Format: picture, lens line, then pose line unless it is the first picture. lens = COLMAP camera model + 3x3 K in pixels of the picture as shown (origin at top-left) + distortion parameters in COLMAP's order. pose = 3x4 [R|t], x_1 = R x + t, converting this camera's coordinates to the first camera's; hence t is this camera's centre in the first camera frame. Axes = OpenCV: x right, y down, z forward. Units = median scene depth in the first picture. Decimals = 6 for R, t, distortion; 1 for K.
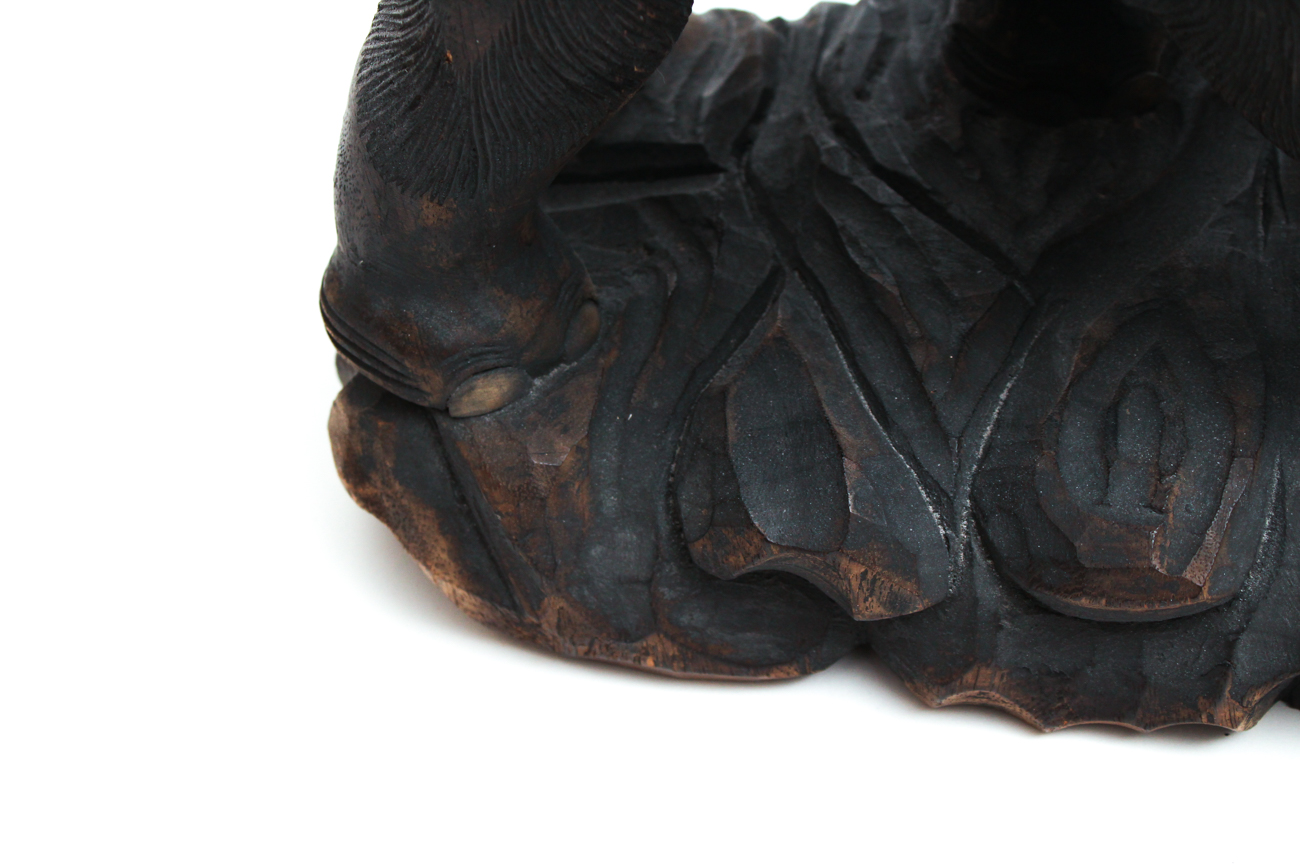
lens RADIAL K [[2470.8, 0, 649.9], [0, 2470.8, 435.1], [0, 0, 1]] dist [0.089085, 0.000000]
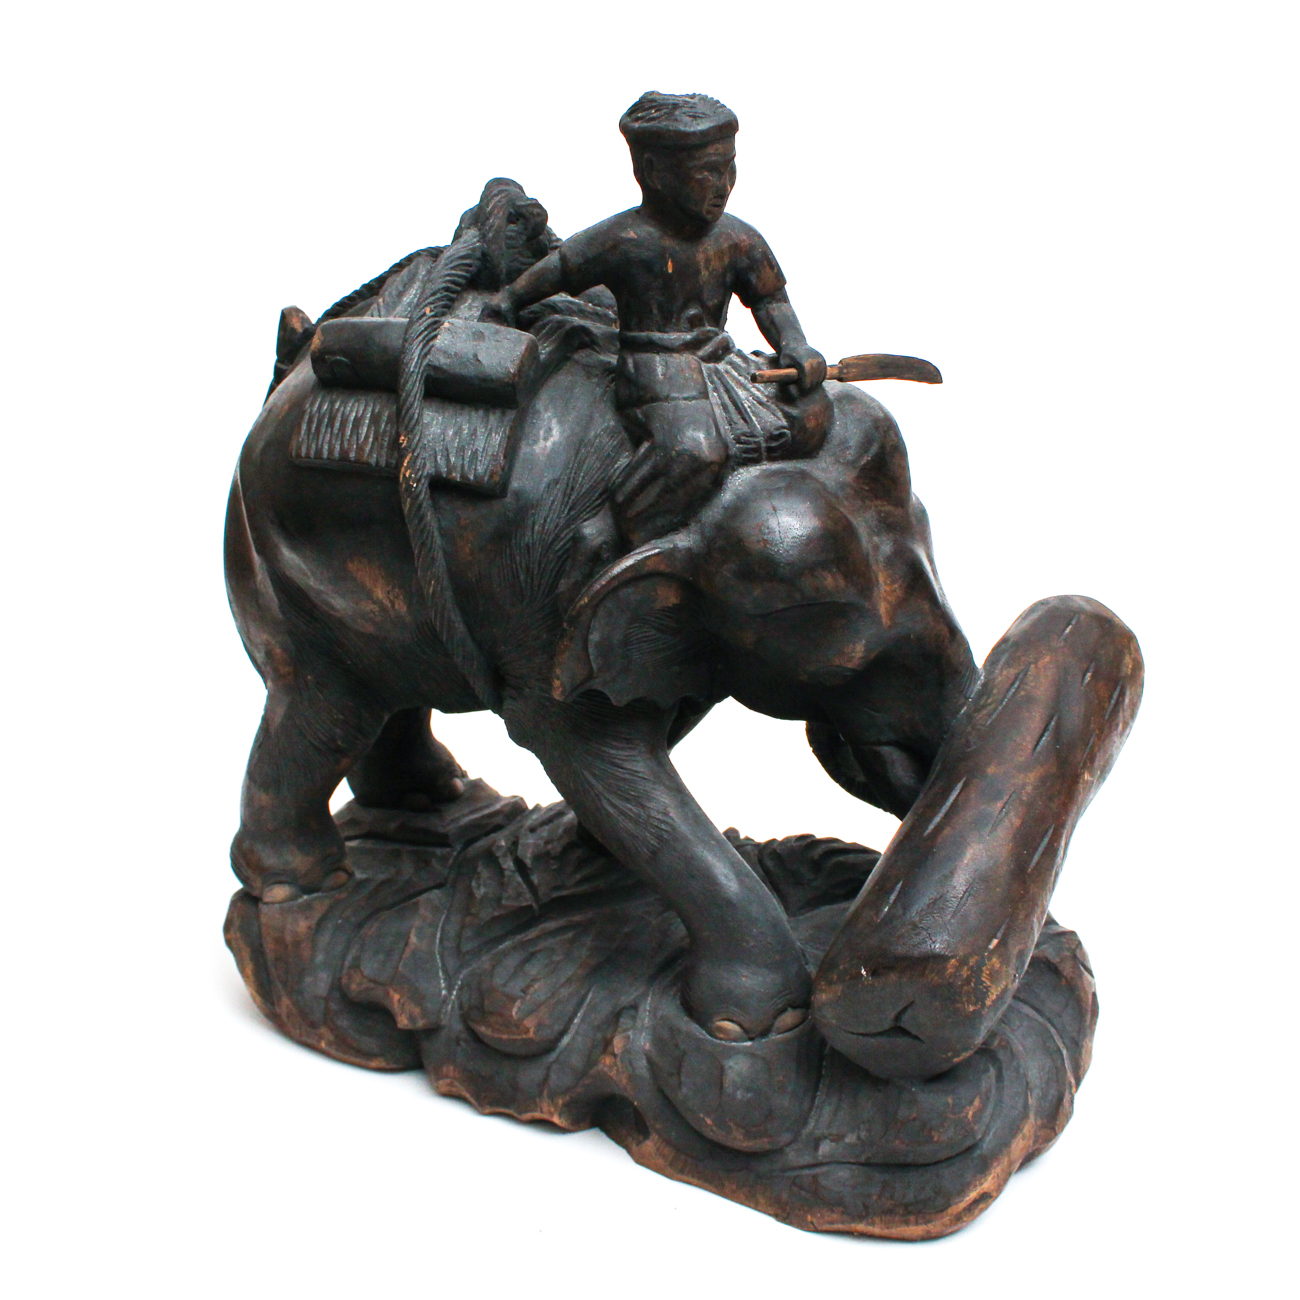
lens RADIAL K [[1907.3, 0, 649.7], [0, 1907.3, 645.0], [0, 0, 1]] dist [-0.119727, 0.000000]
pose [[0.954196, 0.173079, -0.244034, 0.617016], [-0.251741, 0.905240, -0.342297, 0.274696], [0.161665, 0.388052, 0.907348, -0.549914]]
